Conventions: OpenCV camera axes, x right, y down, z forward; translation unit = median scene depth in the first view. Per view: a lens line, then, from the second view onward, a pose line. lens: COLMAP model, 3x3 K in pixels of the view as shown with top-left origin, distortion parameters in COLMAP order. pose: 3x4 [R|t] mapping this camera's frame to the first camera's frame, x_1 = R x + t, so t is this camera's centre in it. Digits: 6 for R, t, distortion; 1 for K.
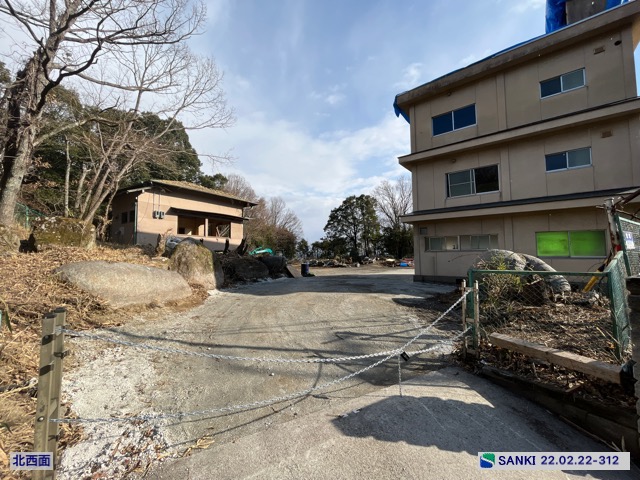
lens RADIAL K [[259.6, 0, 318.4], [0, 259.6, 239.5], [0, 0, 1]] dist [-0.000896, -0.000348]
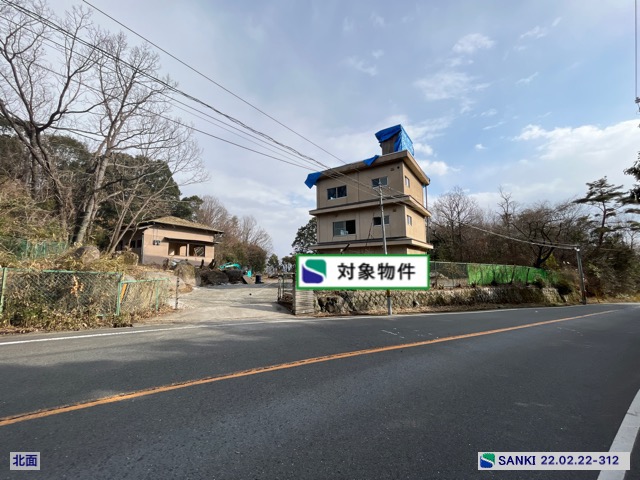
lens RADIAL K [[259.6, 0, 317.3], [0, 259.6, 239.0], [0, 0, 1]] dist [-0.000896, -0.000348]
pose [[0.996298, 0.009998, 0.085384, 0.157920], [-0.005267, 0.998447, -0.055457, -0.028899], [-0.085806, 0.054802, 0.994804, -0.486433]]
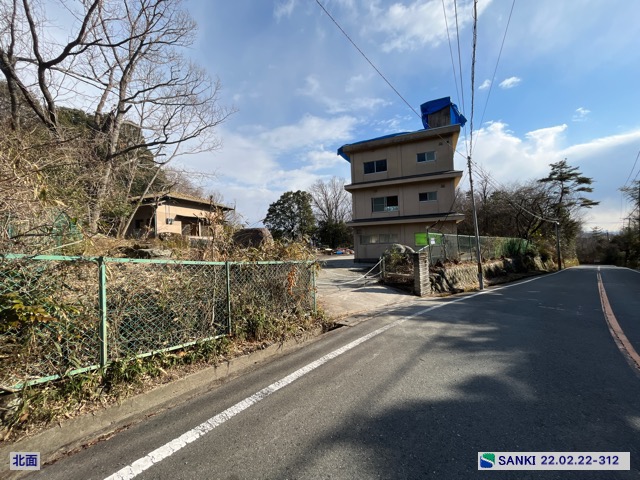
lens RADIAL K [[259.6, 0, 318.8], [0, 259.6, 238.2], [0, 0, 1]] dist [-0.000896, -0.000348]
pose [[0.963727, -0.021603, 0.266016, -0.196582], [0.012957, 0.999331, 0.034212, -0.035763], [-0.266577, -0.029524, 0.963361, -0.363614]]
